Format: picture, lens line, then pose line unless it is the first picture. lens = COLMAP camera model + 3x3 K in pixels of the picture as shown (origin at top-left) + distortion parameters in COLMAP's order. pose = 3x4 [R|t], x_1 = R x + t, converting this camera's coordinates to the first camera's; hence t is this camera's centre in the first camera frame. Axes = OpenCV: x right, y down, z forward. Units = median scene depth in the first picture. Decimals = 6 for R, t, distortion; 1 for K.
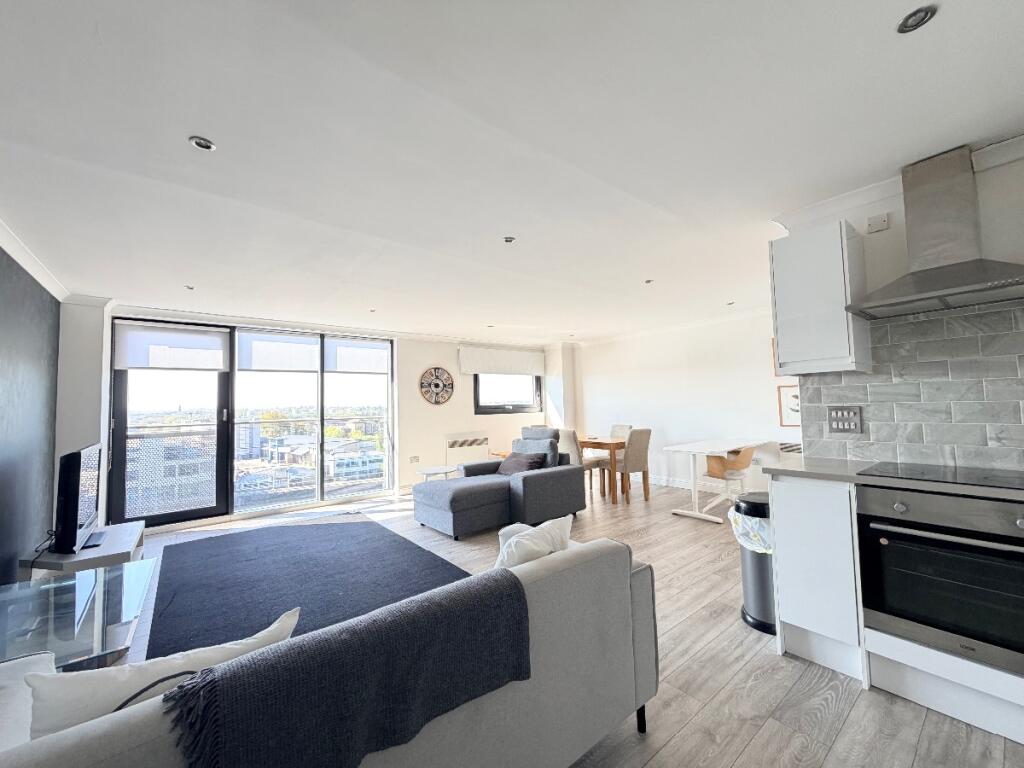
lens RADIAL K [[407.5, 0, 512.0], [0, 407.5, 384.0], [0, 0, 1]] dist [-0.000918, -0.000057]
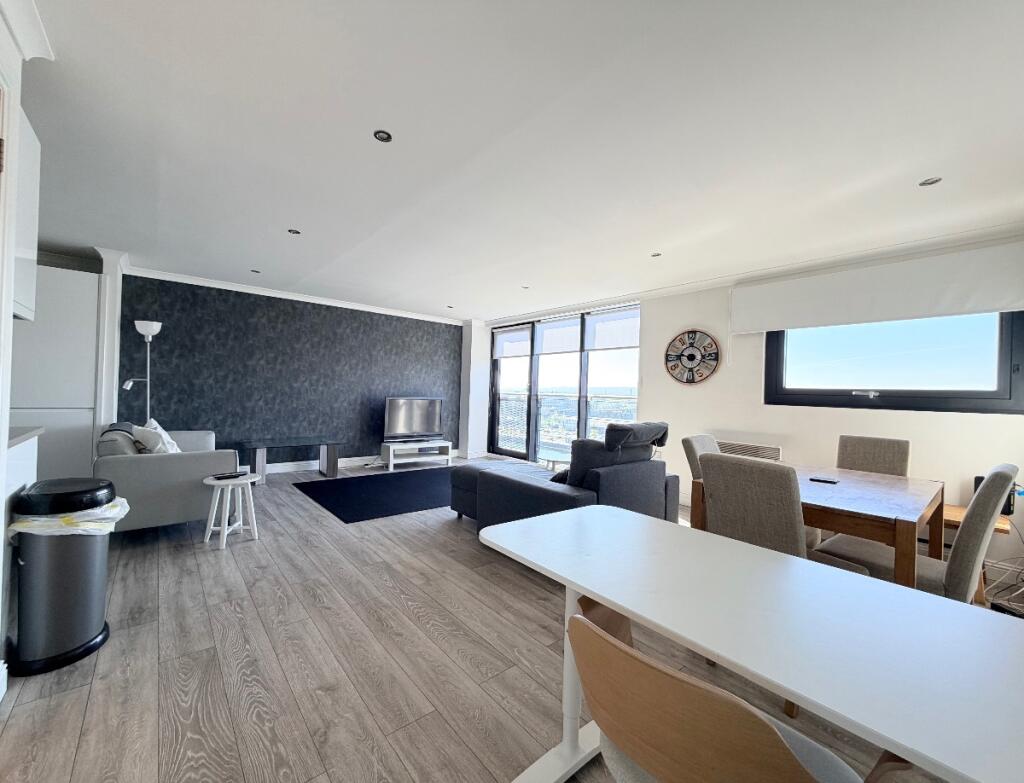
lens RADIAL K [[416.4, 0, 512.0], [0, 416.4, 391.5], [0, 0, 1]] dist [-0.030656, 0.000118]
pose [[0.039678, 0.021789, -0.998975, 0.754872], [0.016132, 0.999618, 0.022444, 0.061099], [0.999082, -0.017006, 0.039311, 0.980322]]
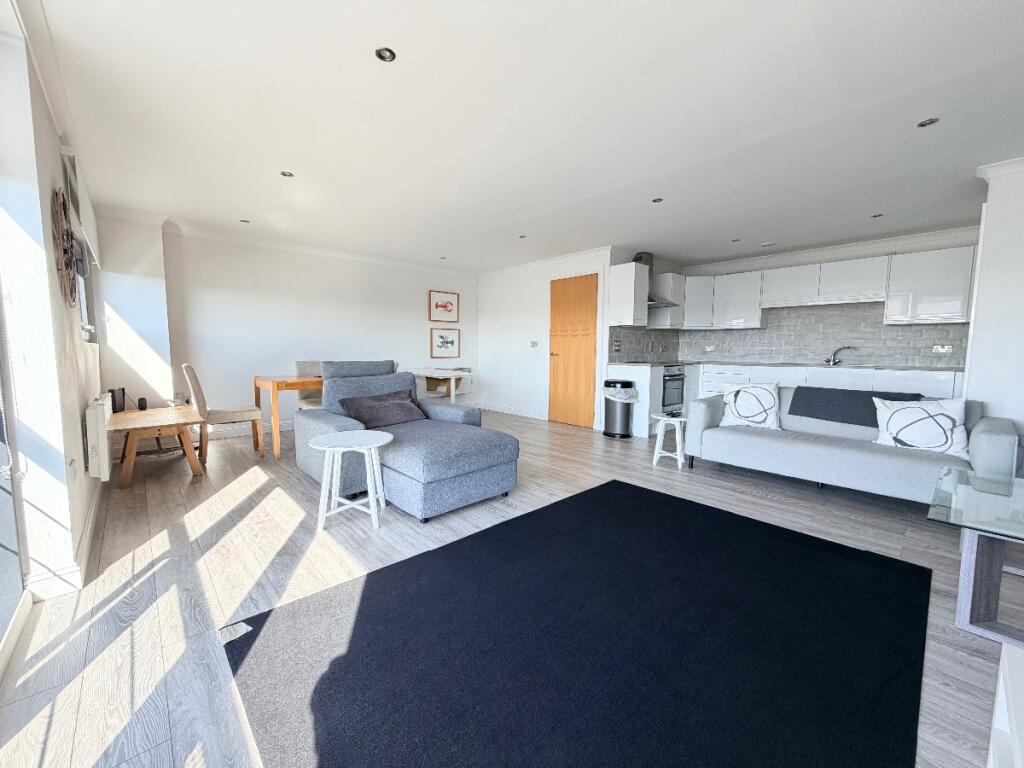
lens RADIAL K [[407.5, 0, 512.0], [0, 407.5, 384.0], [0, 0, 1]] dist [-0.000918, -0.000057]
pose [[-0.067726, -0.059406, 0.995934, -0.811415], [-0.054512, 0.996955, 0.055760, 0.113808], [-0.996214, -0.050514, -0.070759, 0.947314]]
